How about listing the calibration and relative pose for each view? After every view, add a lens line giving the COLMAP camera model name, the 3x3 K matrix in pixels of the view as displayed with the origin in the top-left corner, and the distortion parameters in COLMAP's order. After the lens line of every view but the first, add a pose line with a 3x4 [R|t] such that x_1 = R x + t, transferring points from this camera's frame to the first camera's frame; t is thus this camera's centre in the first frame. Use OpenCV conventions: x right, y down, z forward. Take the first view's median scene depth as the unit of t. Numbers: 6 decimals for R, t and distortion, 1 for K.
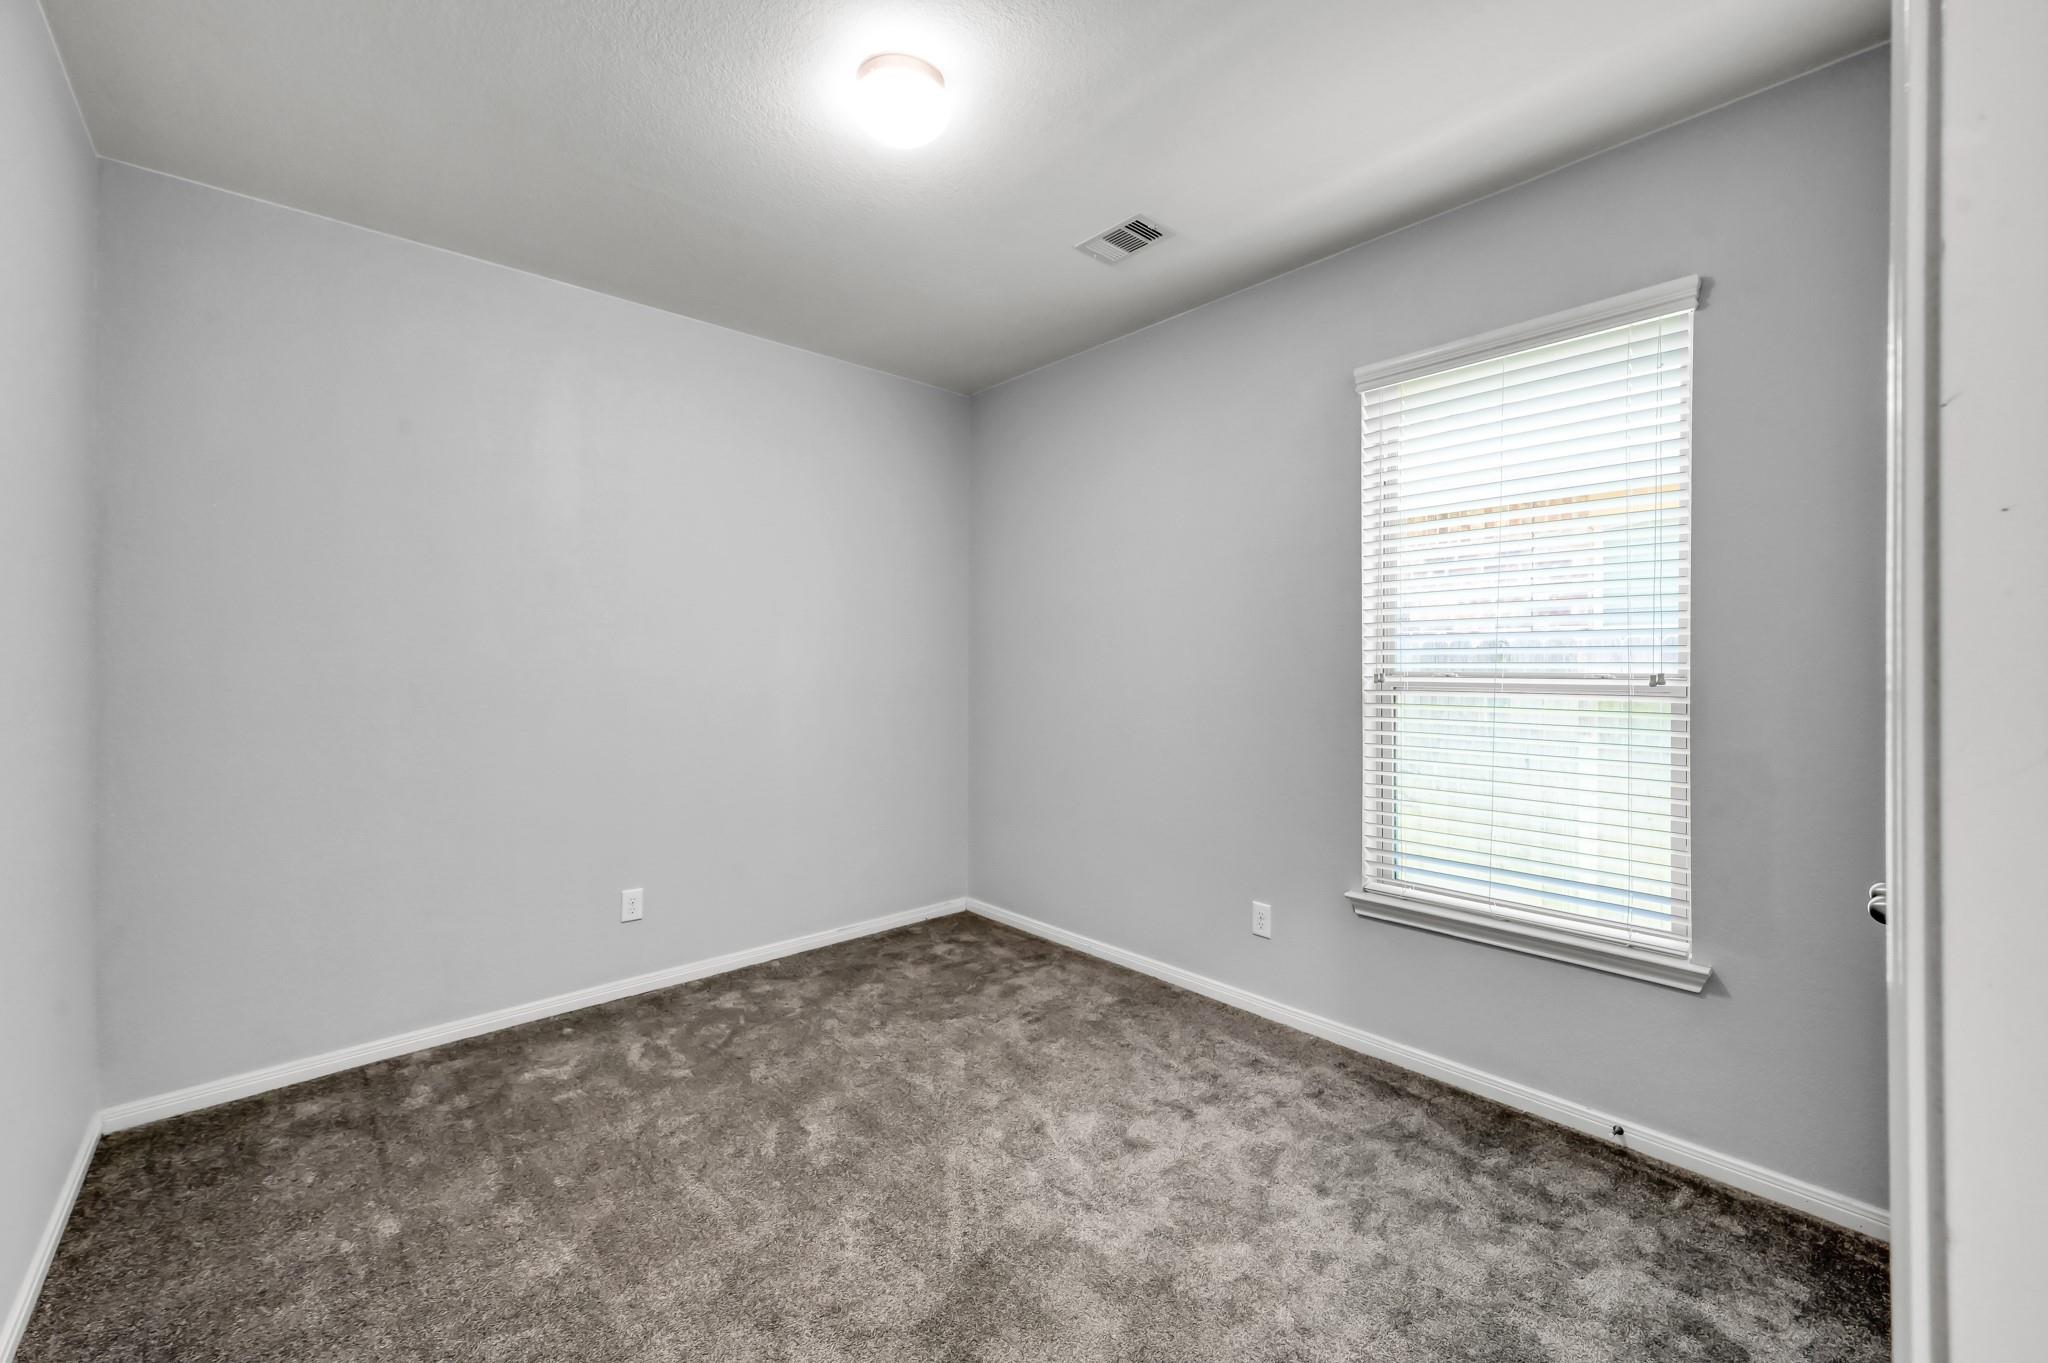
lens RADIAL K [[817.9, 0, 1024.4], [0, 817.9, 679.2], [0, 0, 1]] dist [0.005287, -0.000156]
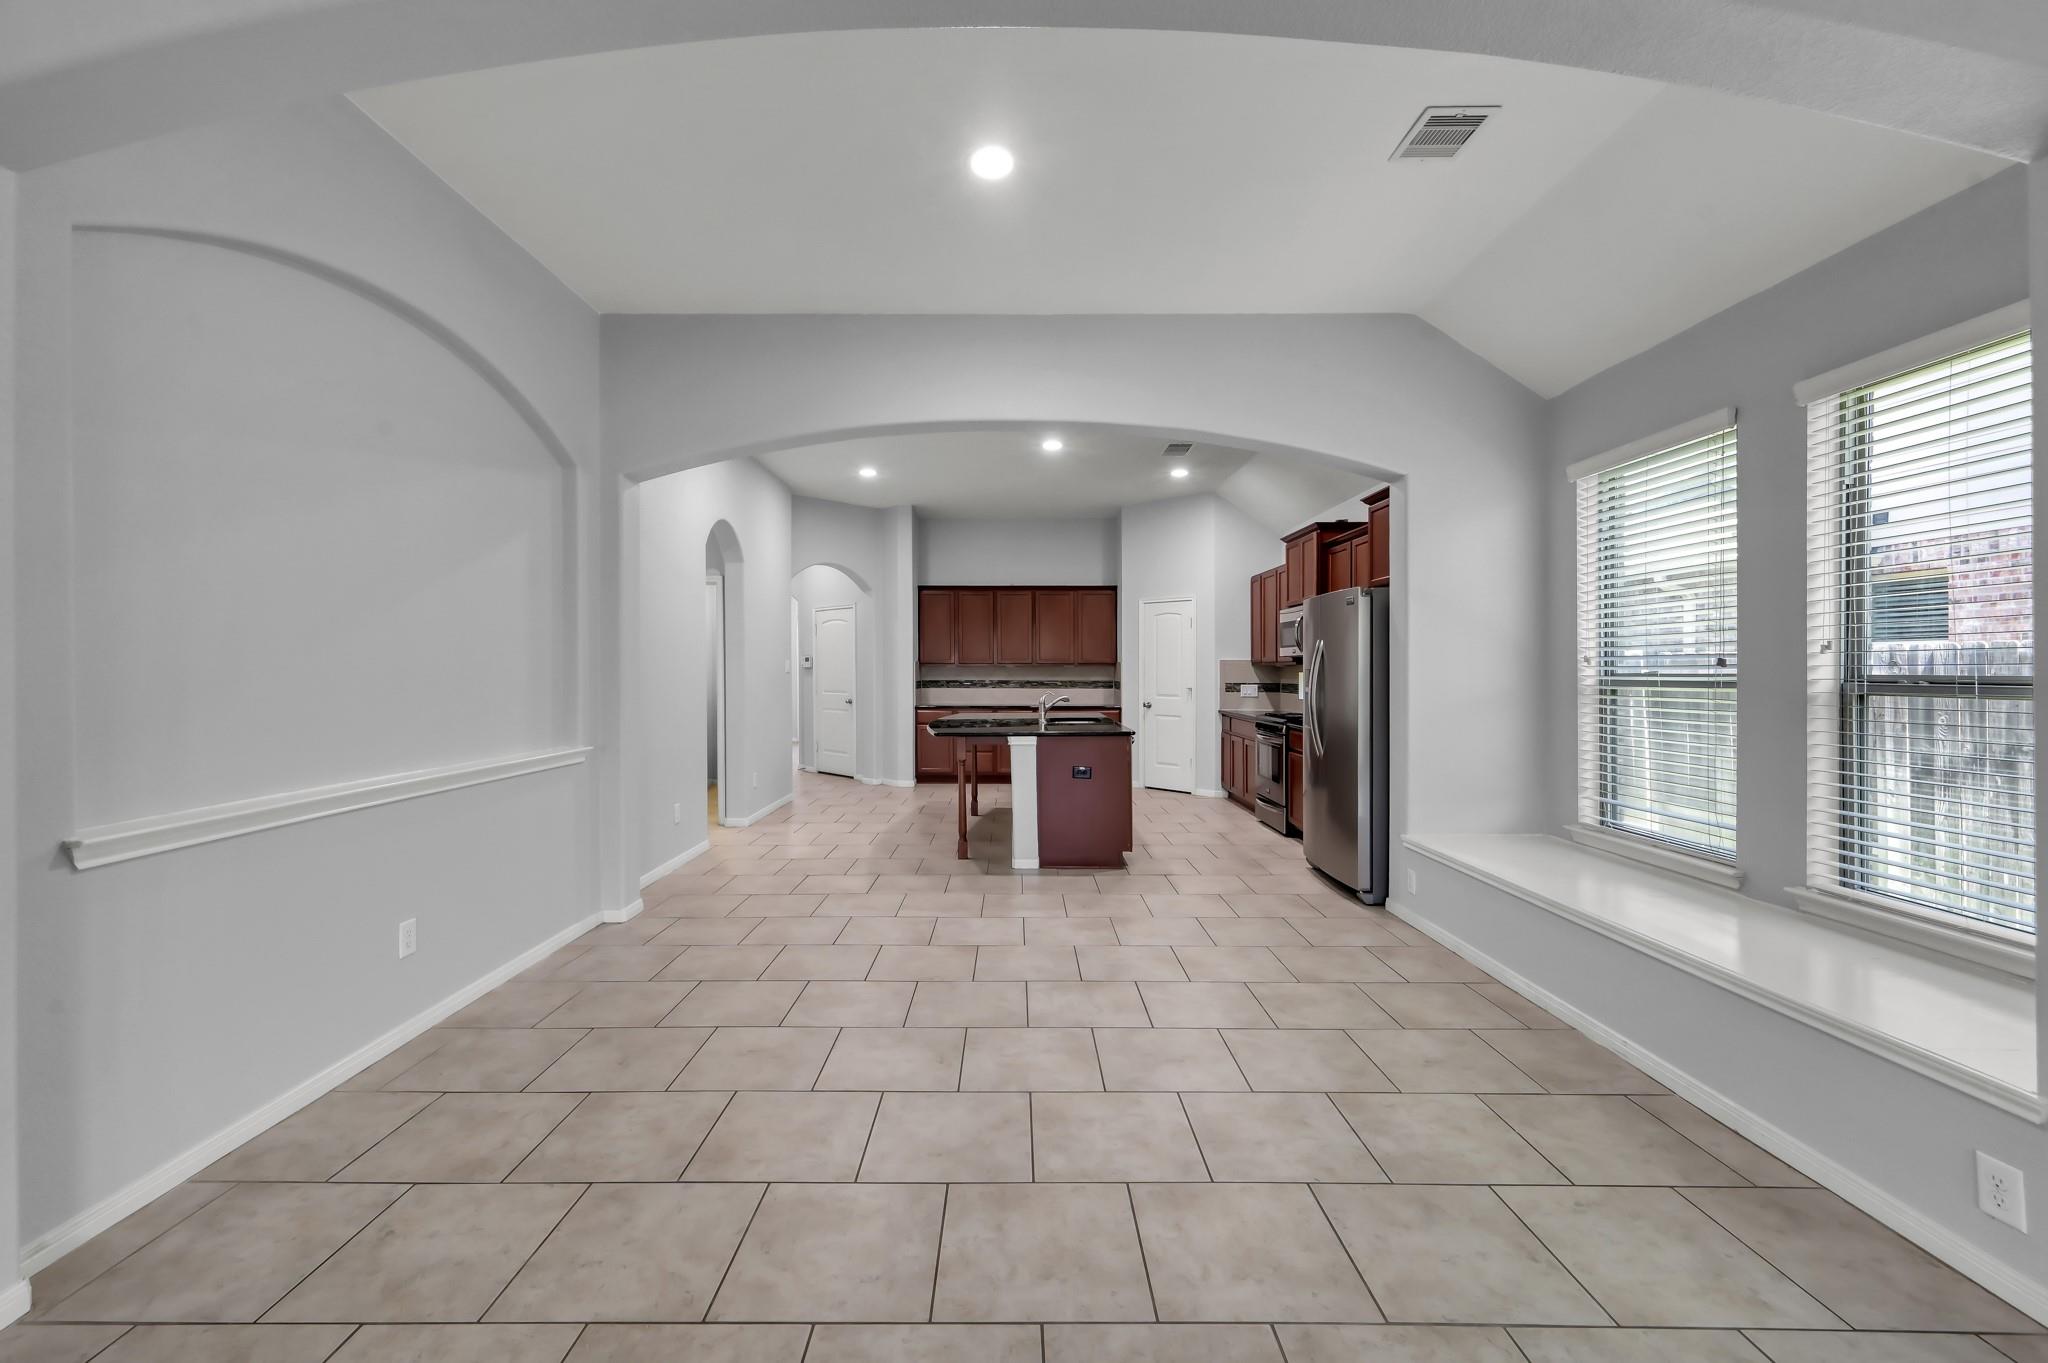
lens RADIAL K [[817.9, 0, 1014.8], [0, 817.9, 693.9], [0, 0, 1]] dist [0.005287, -0.000156]
pose [[0.734561, 0.020628, -0.678230, 0.421220], [-0.010996, 0.999768, 0.018498, 0.008018], [0.678454, -0.006130, 0.734617, -0.473510]]
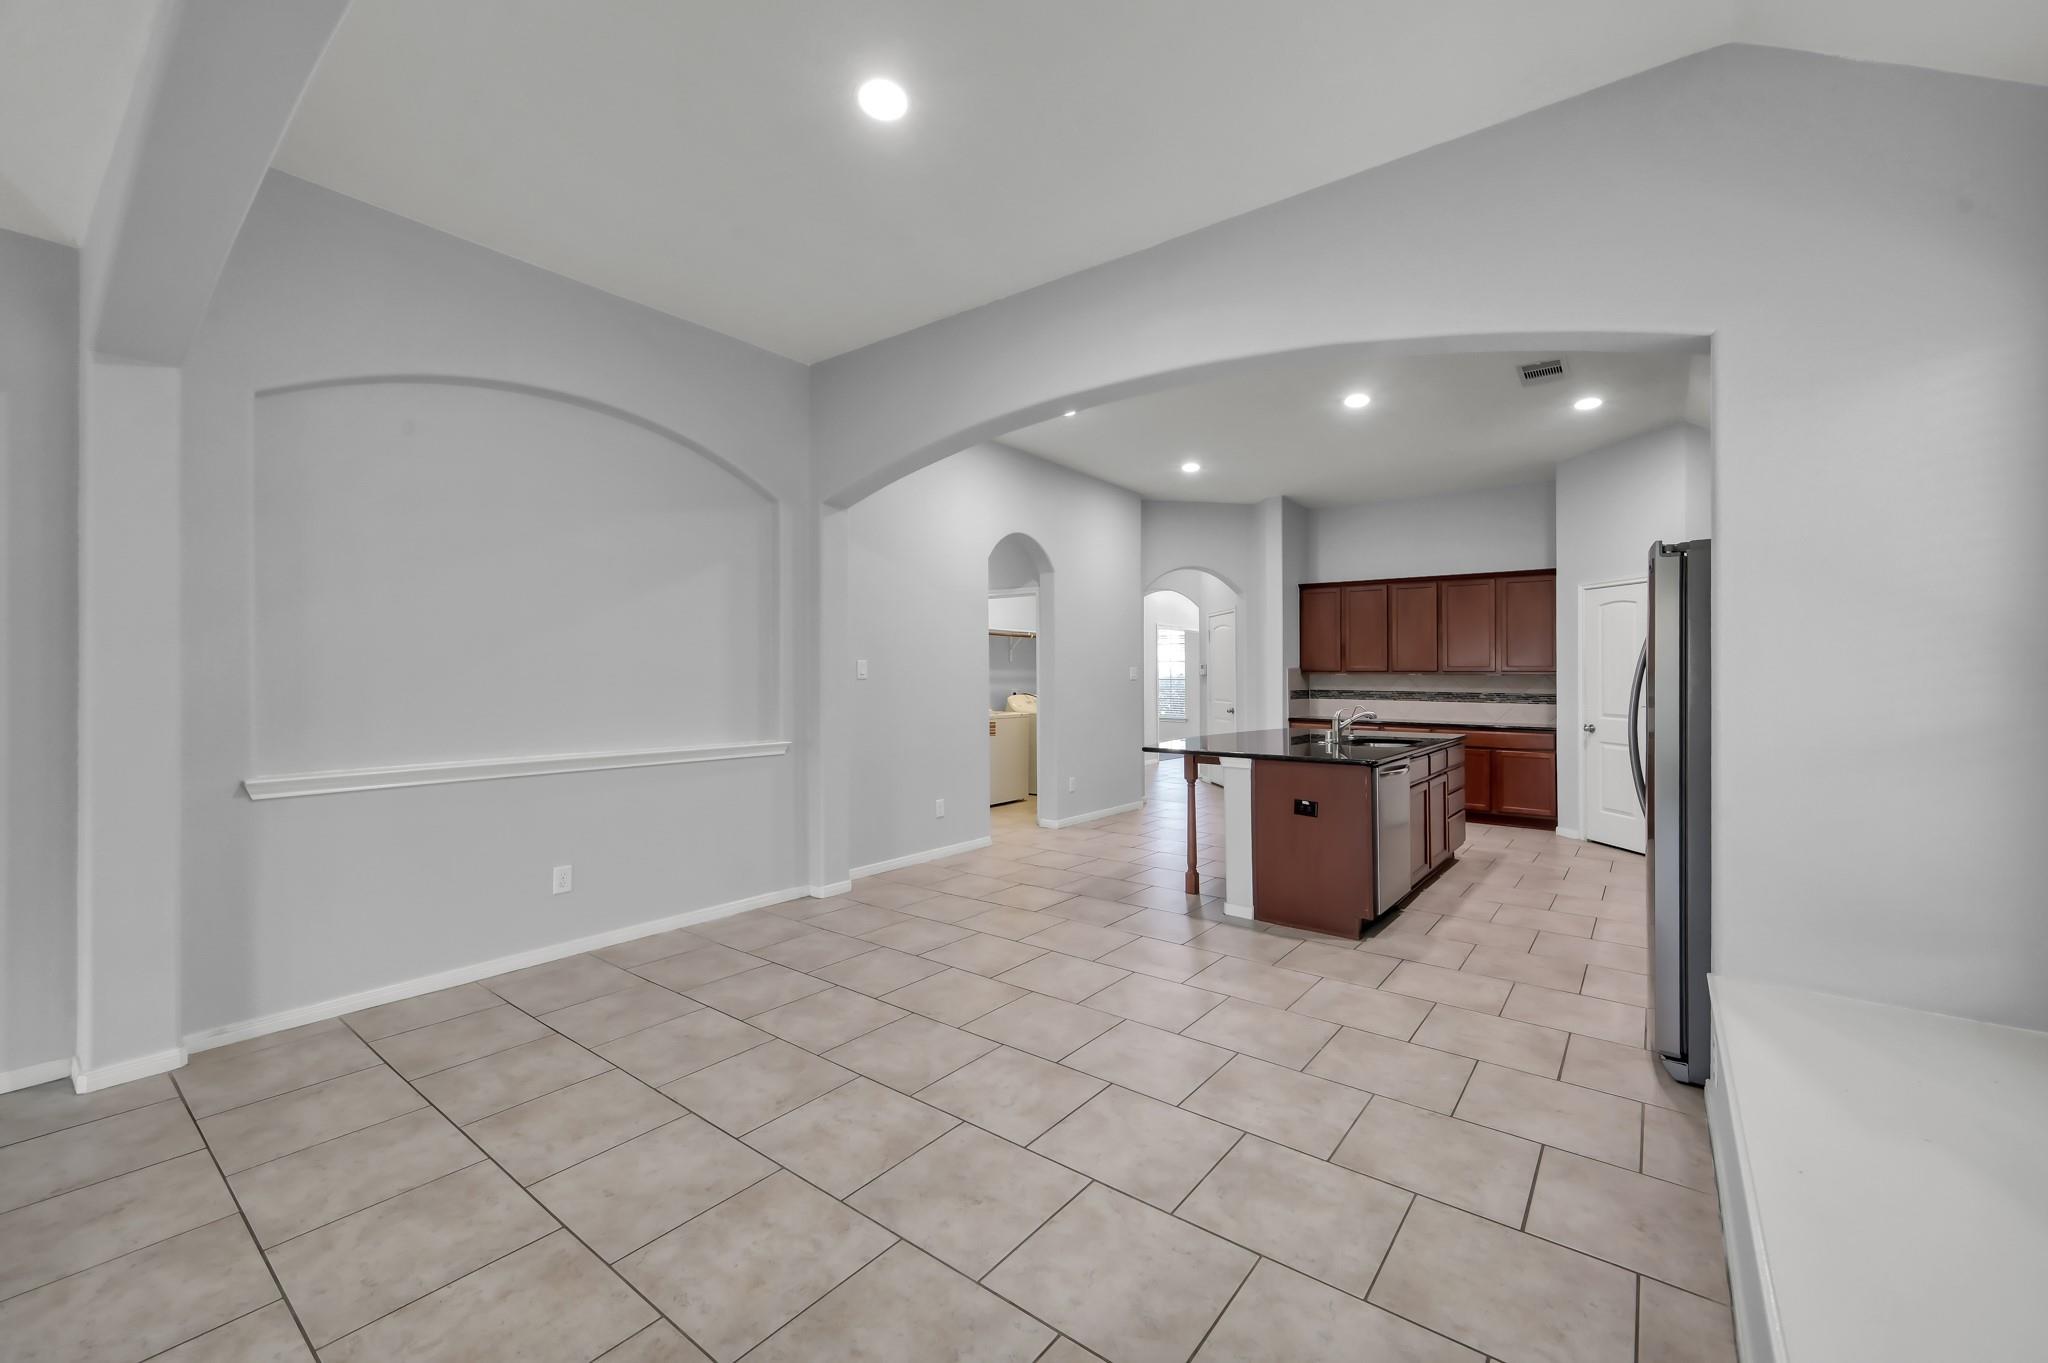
lens RADIAL K [[817.9, 0, 1057.8], [0, 817.9, 683.9], [0, 0, 1]] dist [0.005287, -0.000156]
pose [[0.190770, 0.011398, -0.981569, 0.646223], [-0.021595, 0.999739, 0.007412, -0.005105], [0.981397, 0.019783, 0.190966, 0.337362]]
